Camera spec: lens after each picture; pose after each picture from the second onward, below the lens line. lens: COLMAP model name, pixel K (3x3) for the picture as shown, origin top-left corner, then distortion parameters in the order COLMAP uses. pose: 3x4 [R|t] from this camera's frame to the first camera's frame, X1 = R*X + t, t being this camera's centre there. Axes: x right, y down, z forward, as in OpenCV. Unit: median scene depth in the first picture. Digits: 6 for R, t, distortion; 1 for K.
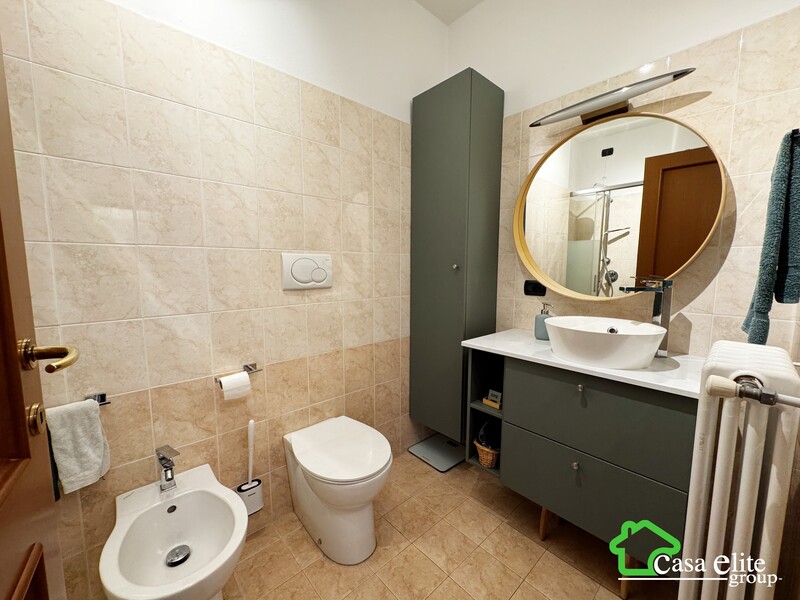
lens RADIAL K [[319.0, 0, 400.0], [0, 319.0, 300.0], [0, 0, 1]] dist [-0.002869, -0.000159]
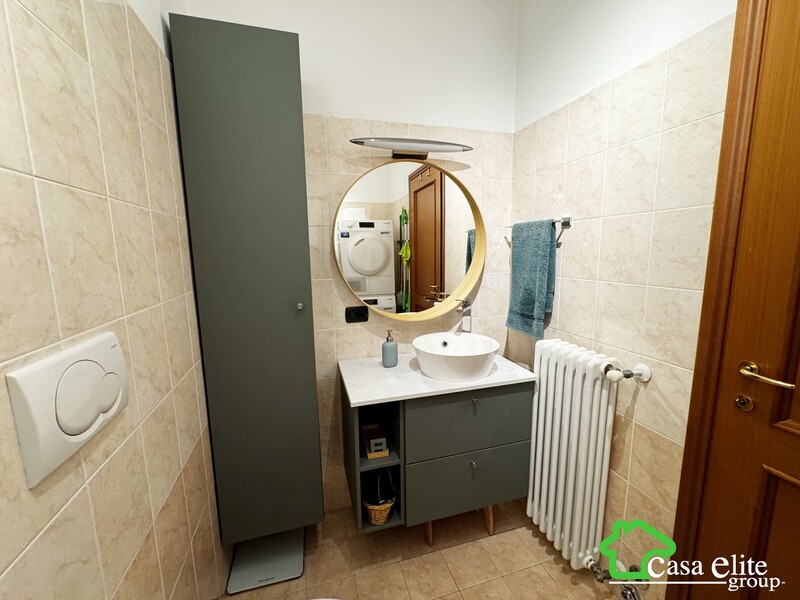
lens RADIAL K [[330.0, 0, 400.0], [0, 330.0, 300.0], [0, 0, 1]] dist [-0.000911, -0.000184]
pose [[0.433534, -0.143409, 0.889653, -0.446749], [0.108475, 0.988382, 0.106463, -0.194964], [-0.894585, 0.050350, 0.444053, 0.507198]]
